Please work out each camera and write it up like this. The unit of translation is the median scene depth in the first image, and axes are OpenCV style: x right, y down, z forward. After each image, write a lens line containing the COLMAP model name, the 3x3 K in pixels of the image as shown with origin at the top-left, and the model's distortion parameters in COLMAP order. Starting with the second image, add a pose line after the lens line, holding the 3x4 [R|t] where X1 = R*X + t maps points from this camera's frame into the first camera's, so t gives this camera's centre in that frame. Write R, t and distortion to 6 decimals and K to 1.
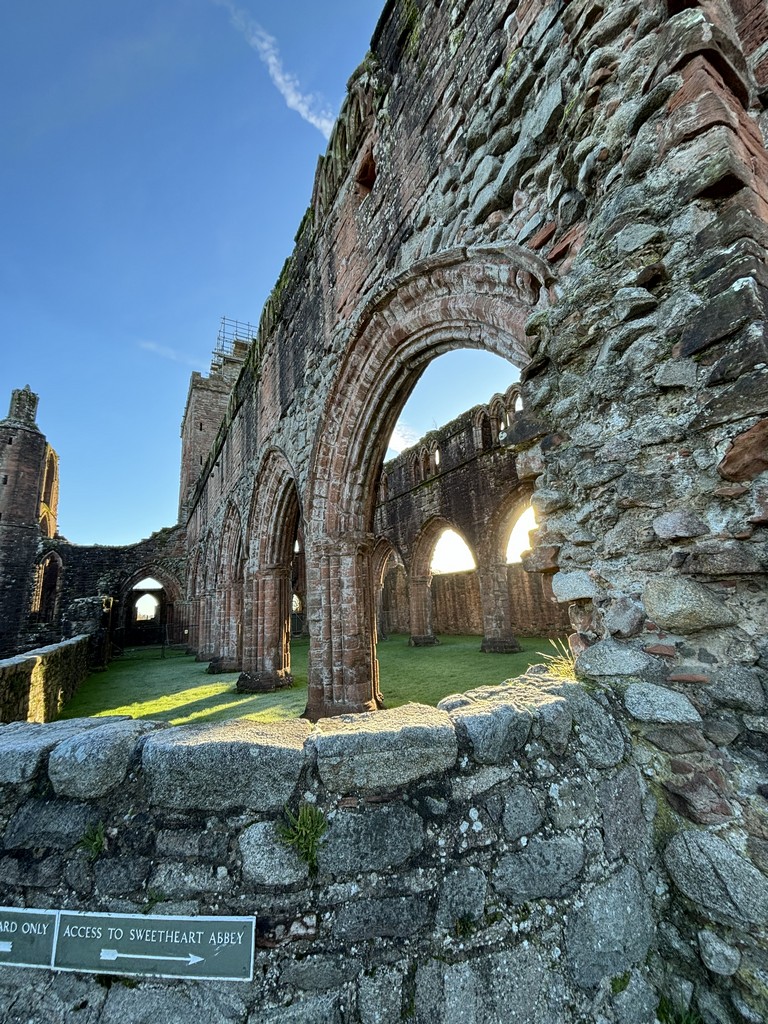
lens RADIAL K [[411.7, 0, 386.5], [0, 411.7, 511.9], [0, 0, 1]] dist [-0.000042, 0.000760]
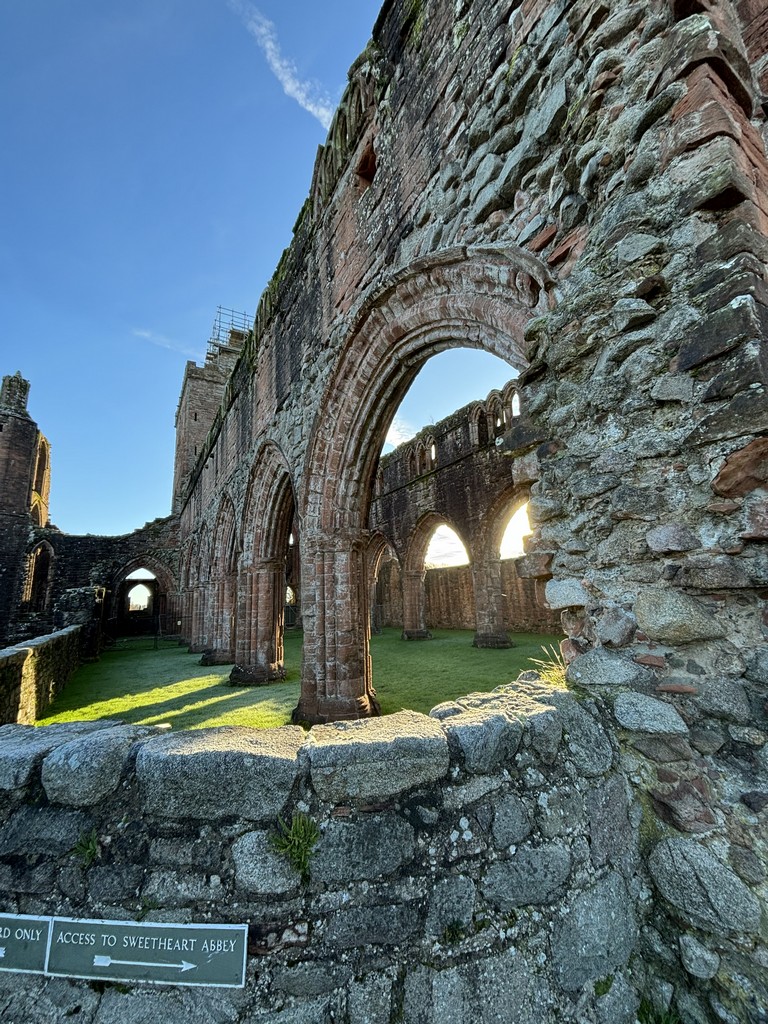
lens RADIAL K [[411.7, 0, 386.5], [0, 411.7, 511.9], [0, 0, 1]] dist [-0.000042, 0.000760]
pose [[0.999806, 0.015268, 0.012464, -0.002695], [-0.015474, 0.999742, 0.016609, -0.031537], [-0.012207, -0.016799, 0.999784, -0.001219]]
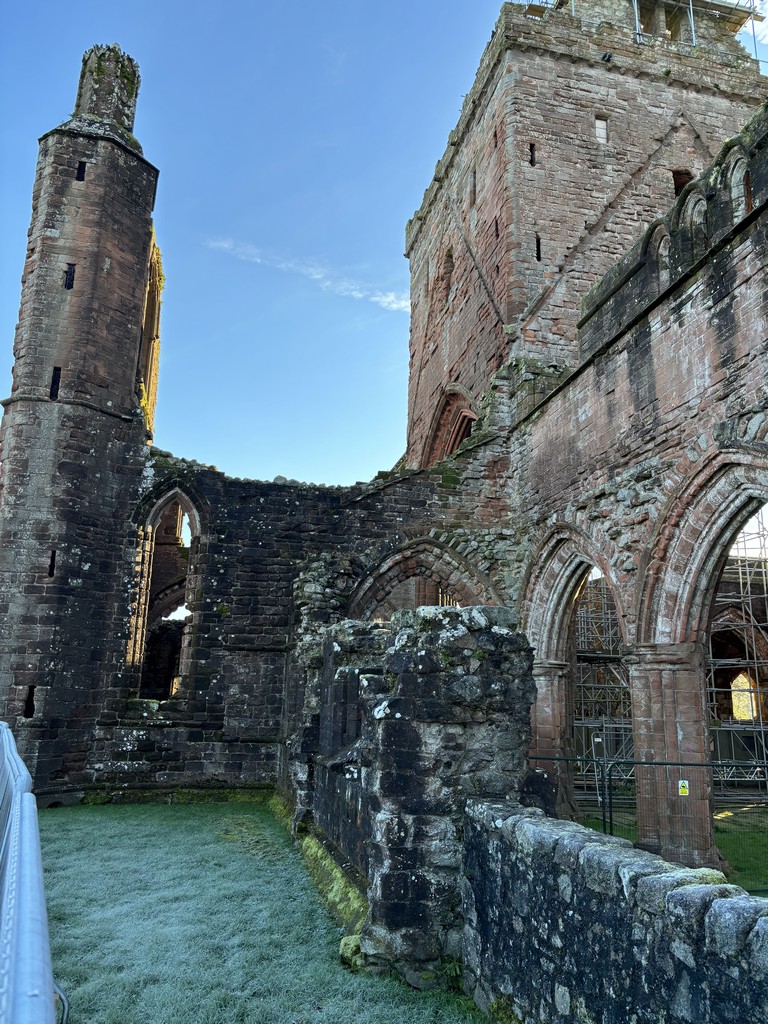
lens RADIAL K [[758.6, 0, 390.0], [0, 758.6, 510.4], [0, 0, 1]] dist [0.025689, -0.001701]
pose [[0.955731, 0.011576, -0.294014, -5.853366], [-0.015491, 0.999820, -0.010993, 1.504208], [0.293834, 0.015061, 0.955738, 5.755558]]
